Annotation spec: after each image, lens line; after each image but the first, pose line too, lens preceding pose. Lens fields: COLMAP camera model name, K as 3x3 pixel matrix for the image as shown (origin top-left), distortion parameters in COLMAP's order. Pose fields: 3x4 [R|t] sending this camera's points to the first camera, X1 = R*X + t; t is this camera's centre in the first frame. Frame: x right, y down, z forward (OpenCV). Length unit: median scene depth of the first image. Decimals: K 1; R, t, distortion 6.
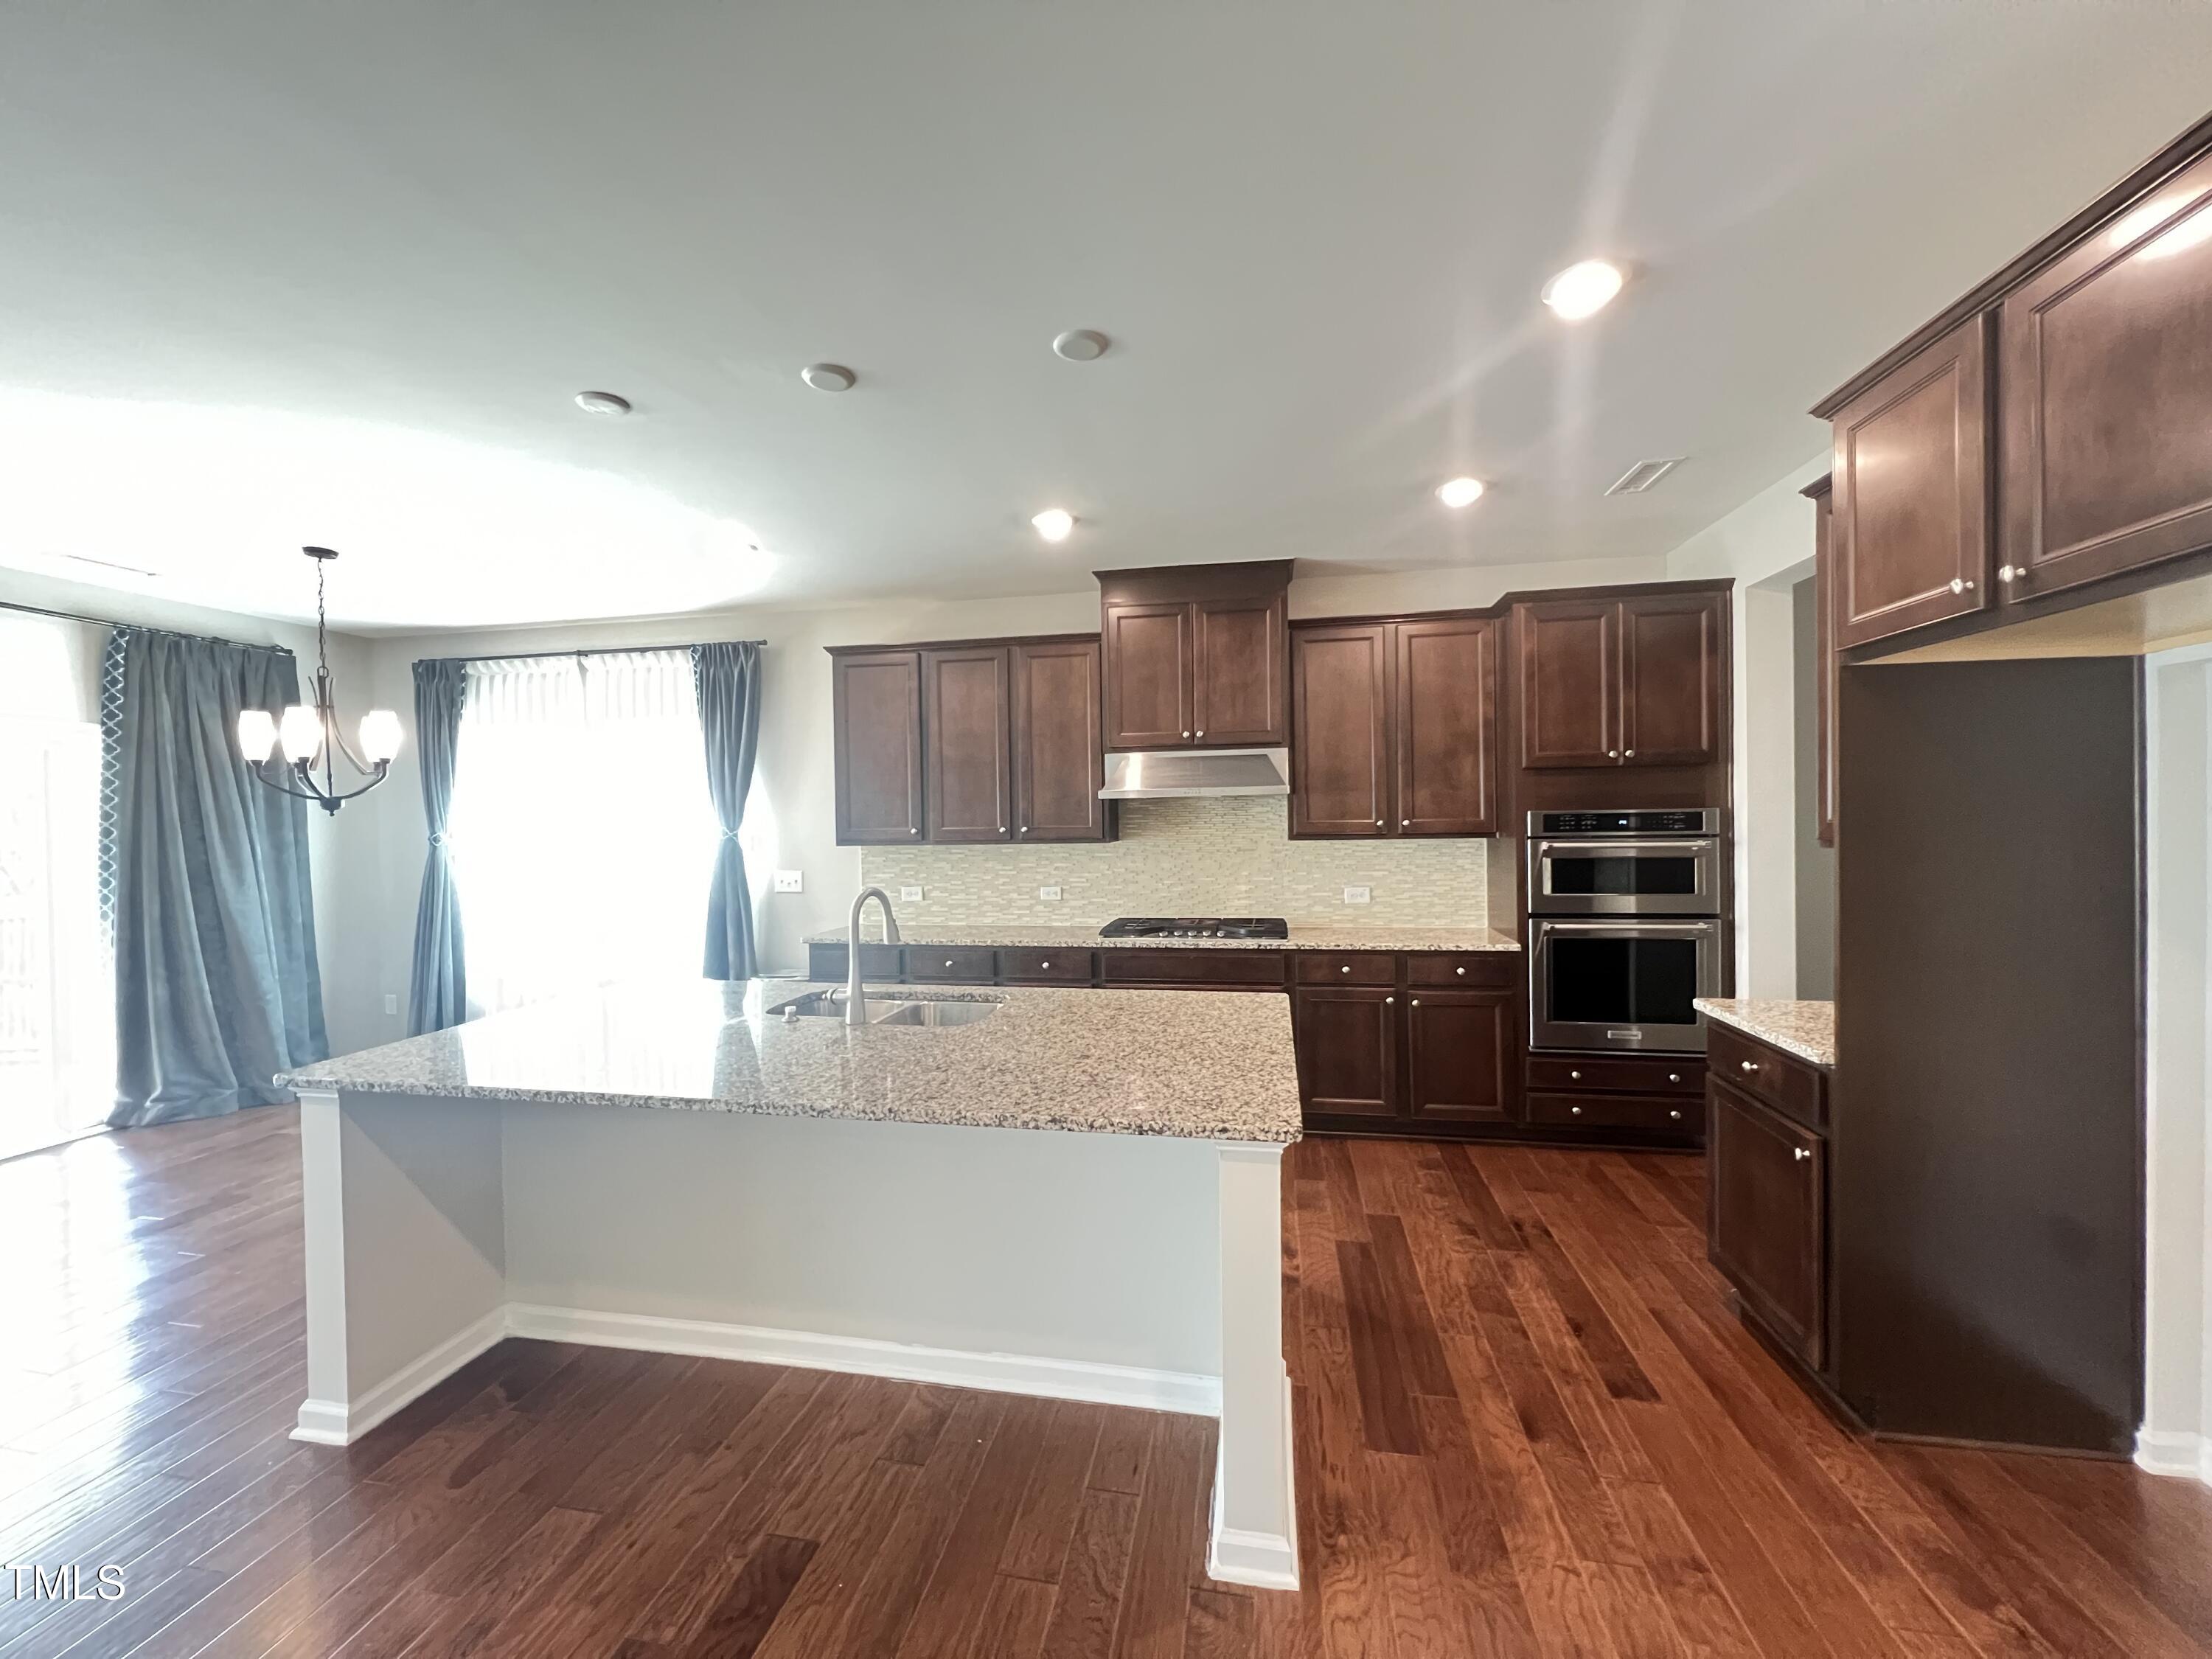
lens RADIAL K [[888.3, 0, 1095.8], [0, 888.3, 824.4], [0, 0, 1]] dist [0.000986, -0.000257]
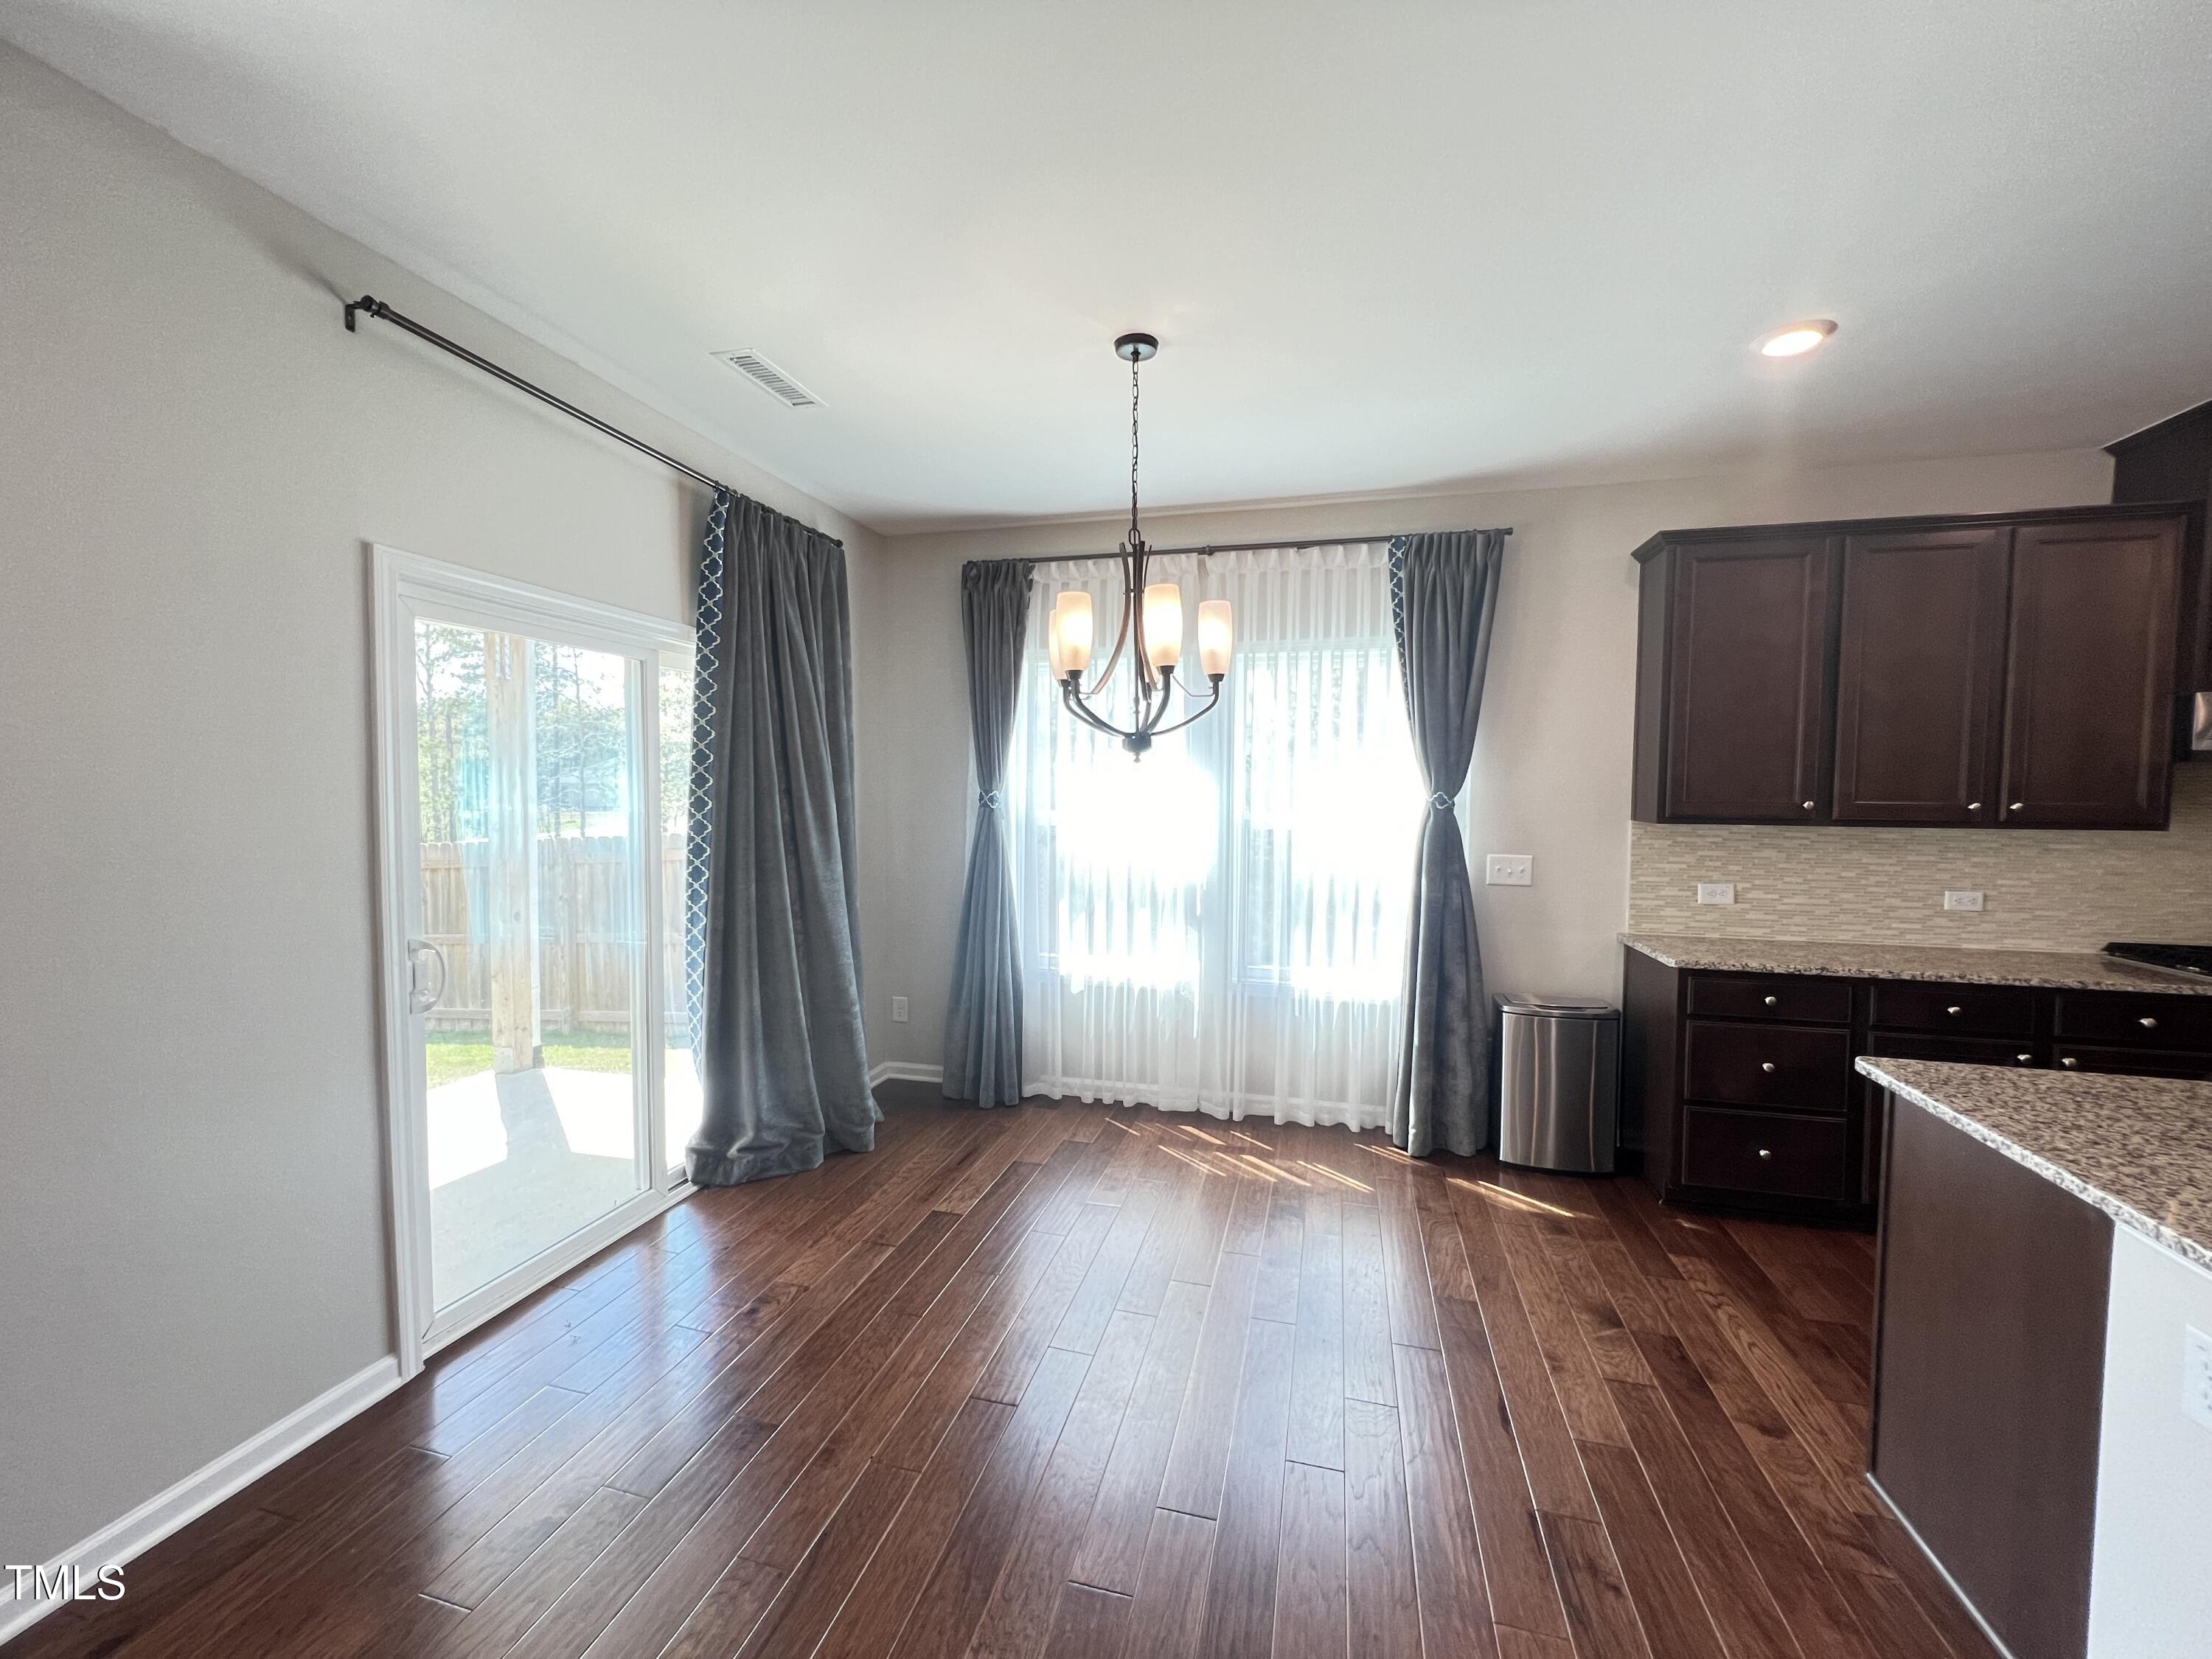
lens RADIAL K [[888.3, 0, 1095.8], [0, 888.3, 824.4], [0, 0, 1]] dist [0.000986, -0.000257]
pose [[0.997503, 0.025640, -0.065807, -0.677414], [-0.023359, 0.999107, 0.035199, 0.010679], [0.066650, -0.033574, 0.997211, 0.280345]]
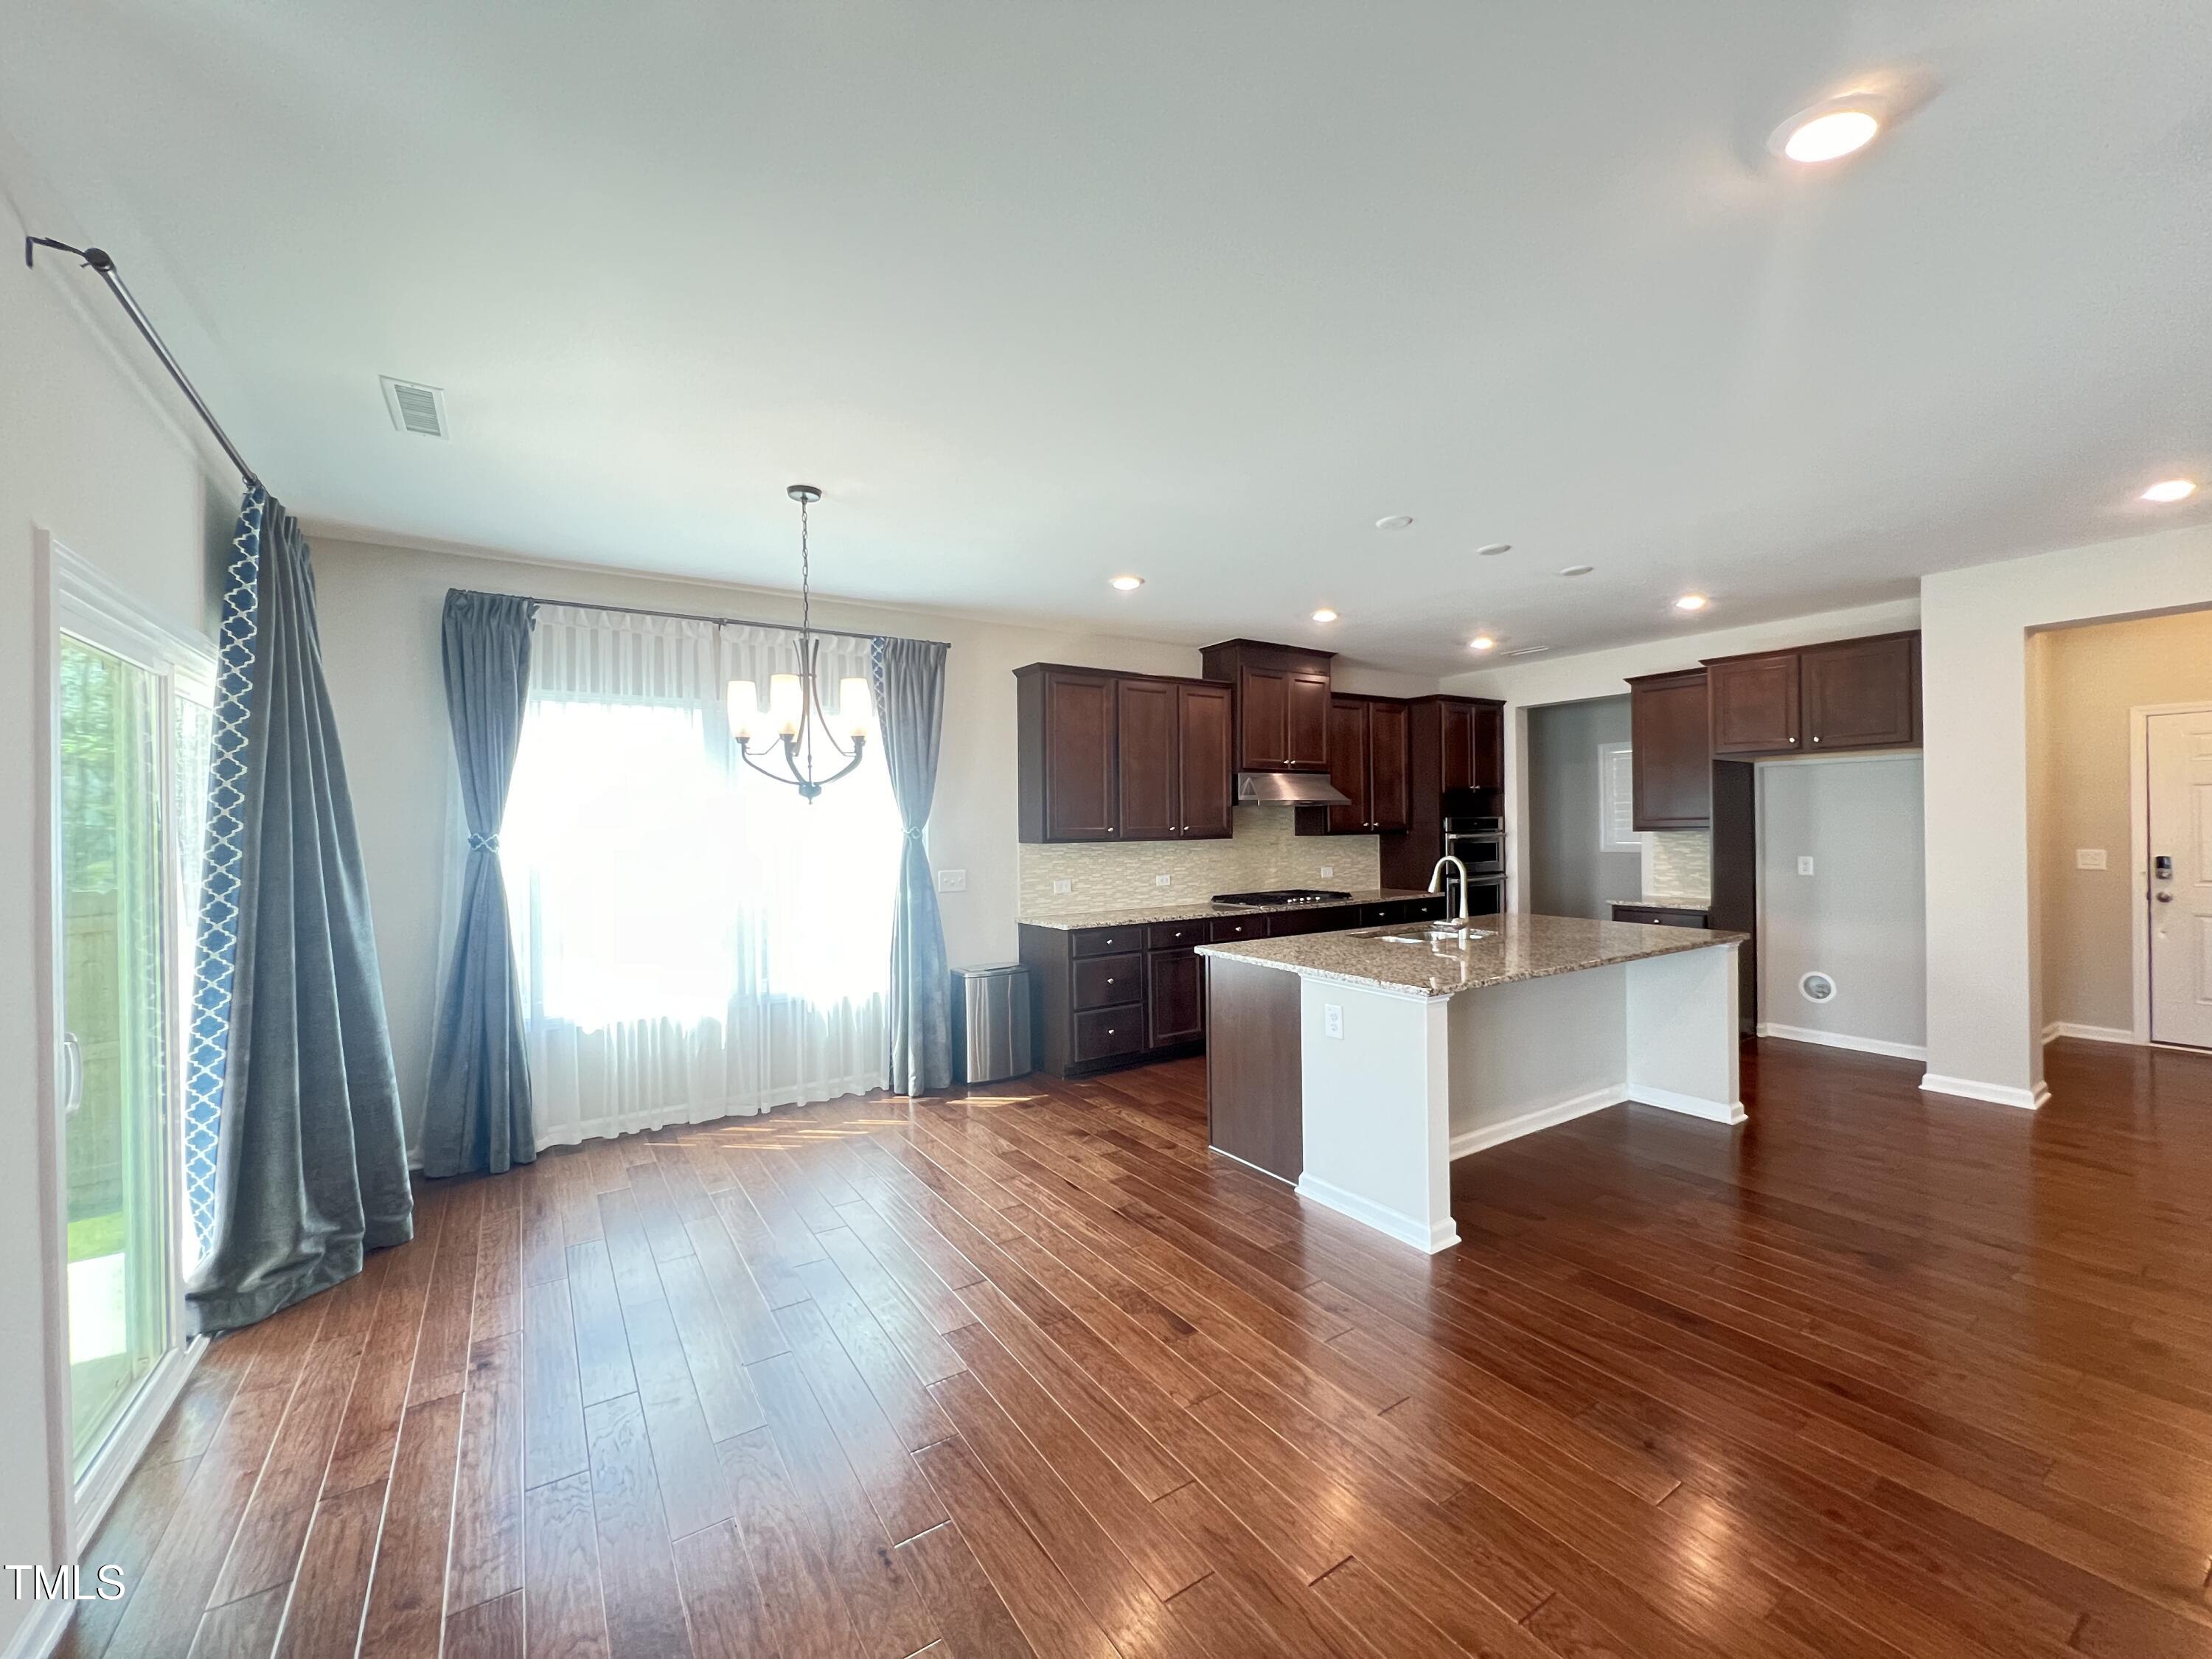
lens RADIAL K [[888.3, 0, 1095.8], [0, 888.3, 824.4], [0, 0, 1]] dist [0.000986, -0.000257]
pose [[0.719001, 0.007236, 0.694971, -1.000918], [0.008299, 0.999785, -0.018996, 0.021655], [-0.694959, 0.019425, 0.718787, 0.164346]]
